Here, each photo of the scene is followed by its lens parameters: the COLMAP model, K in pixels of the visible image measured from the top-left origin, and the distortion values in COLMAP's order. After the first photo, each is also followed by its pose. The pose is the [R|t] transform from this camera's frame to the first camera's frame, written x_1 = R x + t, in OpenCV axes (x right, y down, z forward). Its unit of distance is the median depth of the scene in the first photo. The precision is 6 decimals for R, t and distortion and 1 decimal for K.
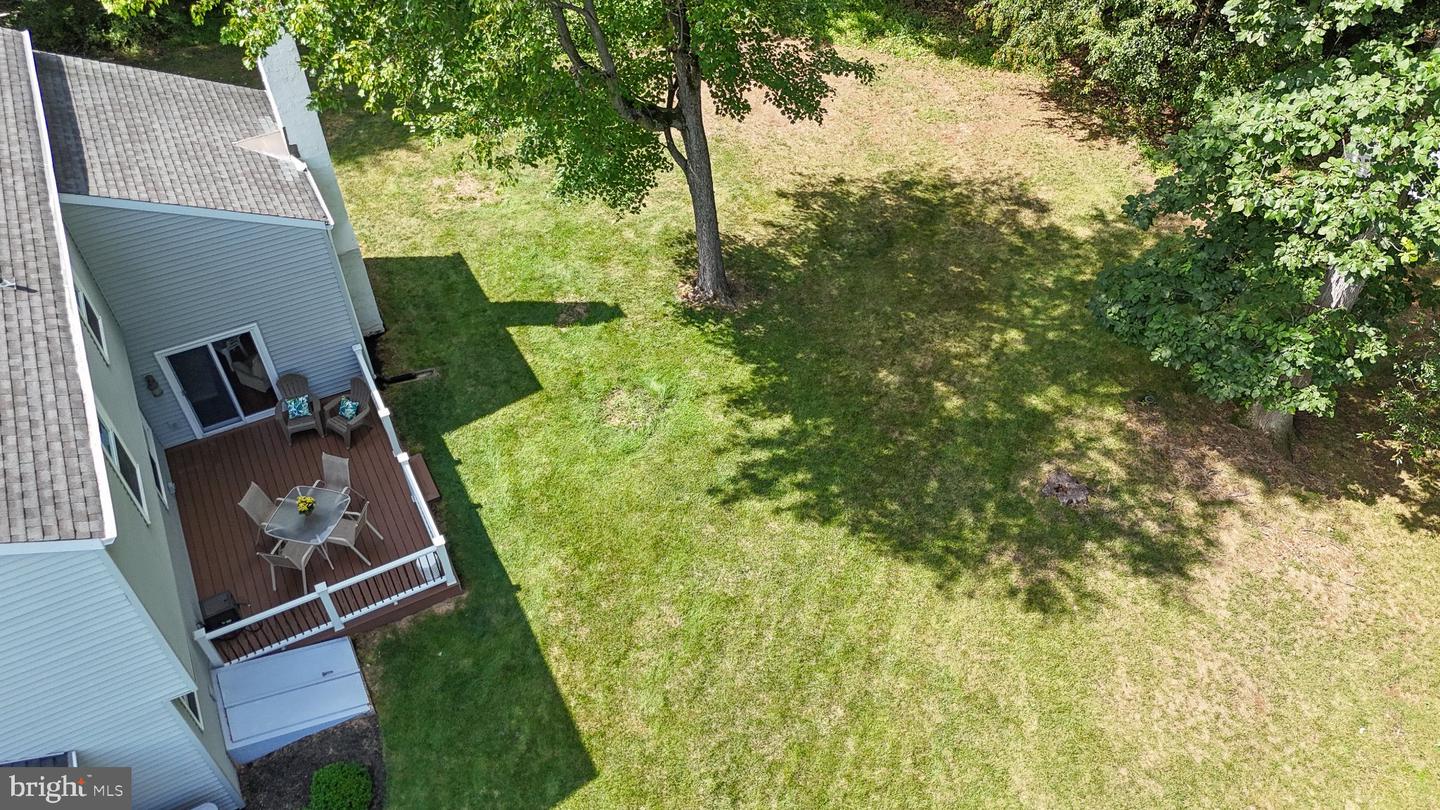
lens RADIAL K [[1062.8, 0, 720.0], [0, 1062.8, 405.0], [0, 0, 1]] dist [0.085174, -0.095409]
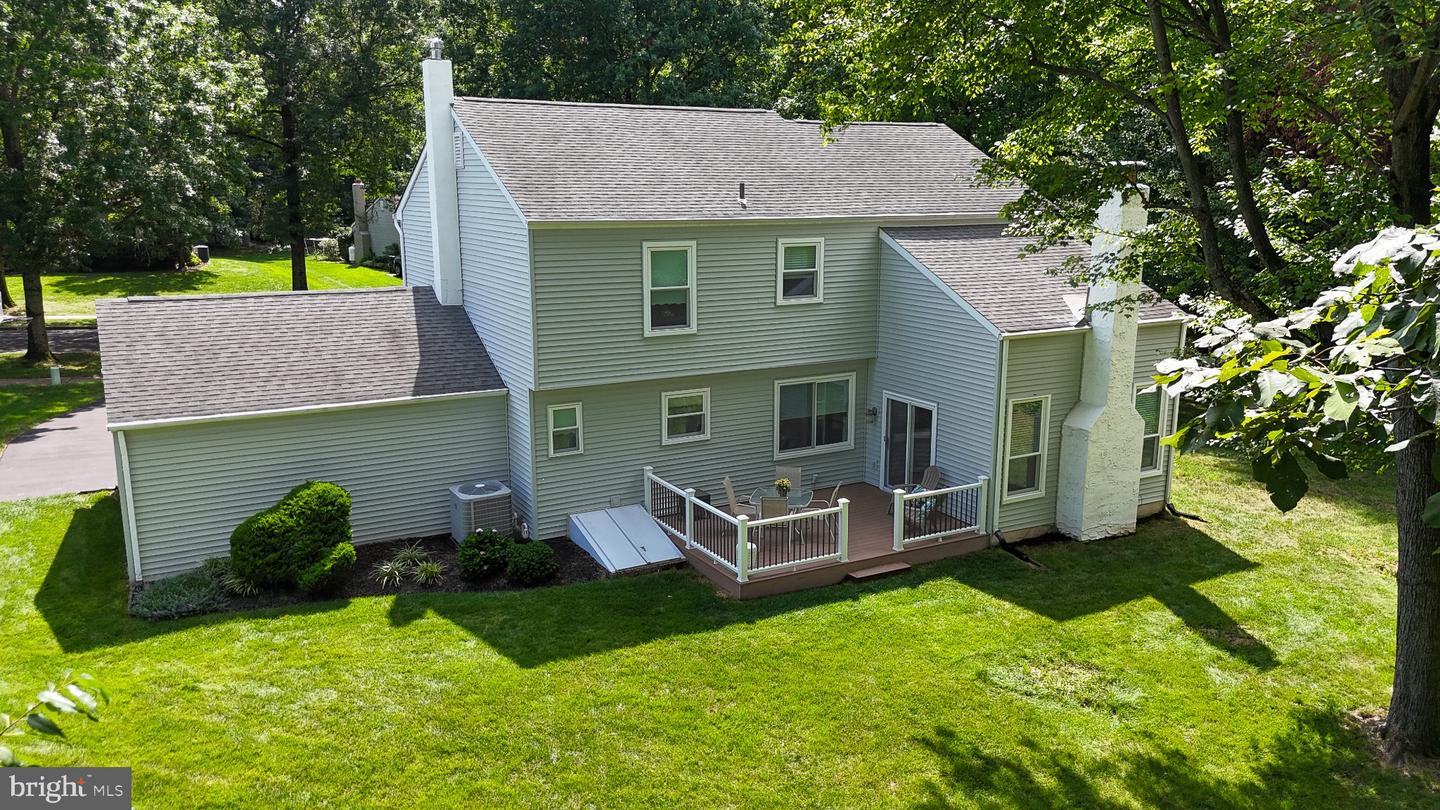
lens RADIAL K [[1062.8, 0, 720.0], [0, 1062.8, 405.0], [0, 0, 1]] dist [0.085174, -0.095409]
pose [[0.028632, 0.199703, -0.979438, 0.606887], [-0.707882, 0.695857, 0.121189, -0.047328], [0.705750, 0.689857, 0.161290, 0.623476]]
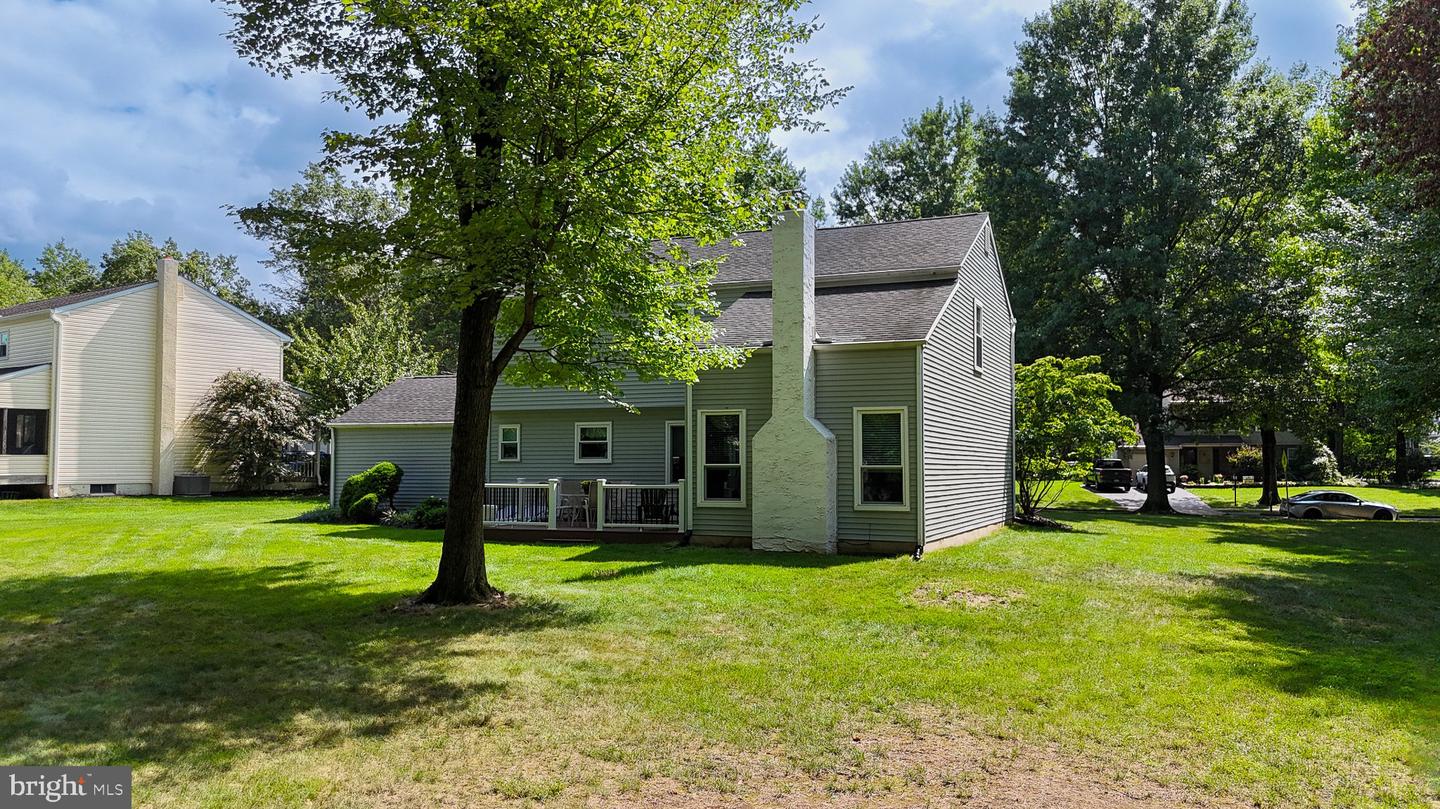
lens RADIAL K [[1062.8, 0, 720.0], [0, 1062.8, 404.5], [0, 0, 1]] dist [0.085174, -0.095409]
pose [[-0.770437, -0.041184, -0.636185, 0.337962], [-0.453088, 0.737390, 0.500966, -0.680910], [0.448484, 0.674211, -0.586772, 1.610330]]
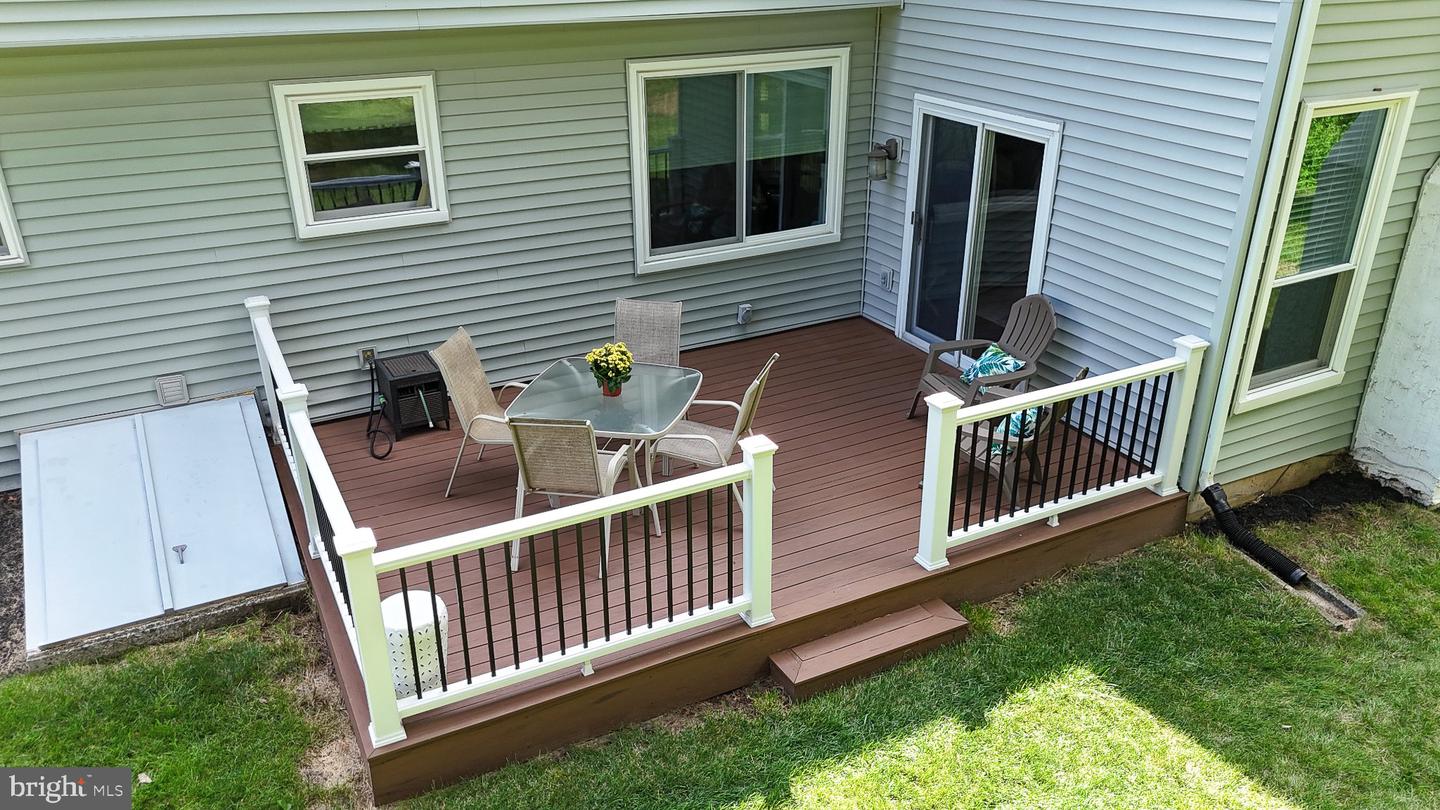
lens RADIAL K [[1062.8, 0, 720.0], [0, 1062.8, 405.0], [0, 0, 1]] dist [0.085174, -0.095409]
pose [[-0.004120, 0.418707, -0.908112, -0.021966], [-0.706113, 0.641815, 0.299128, -0.036985], [0.708087, 0.642462, 0.293011, 0.807672]]
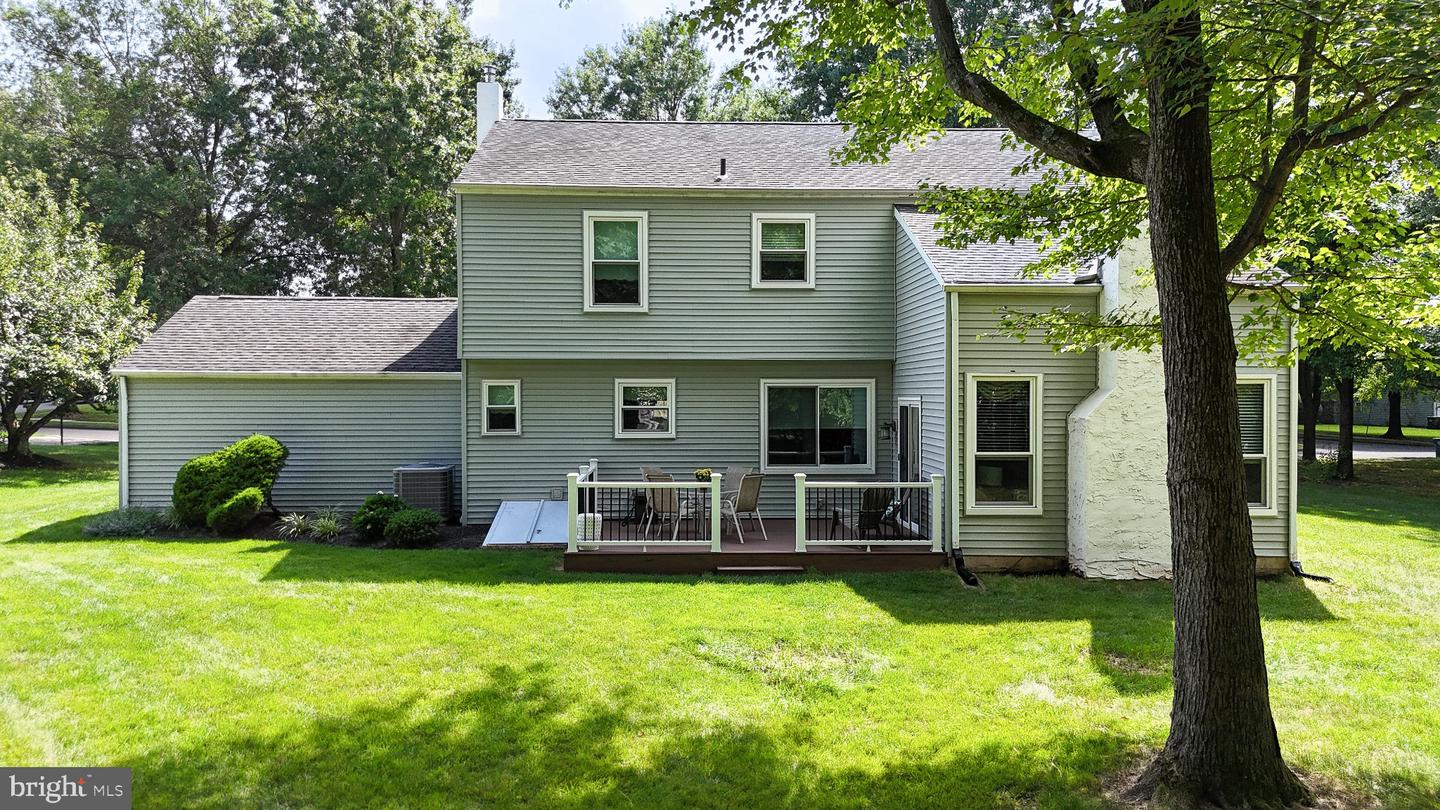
lens RADIAL K [[1072.6, 0, 711.0], [0, 1072.6, 404.2], [0, 0, 1]] dist [0.055706, -0.002648]
pose [[-0.432547, 0.003021, -0.901606, 0.418590], [-0.640613, 0.702643, 0.309690, -0.221909], [0.634443, 0.711536, -0.301991, 1.091318]]
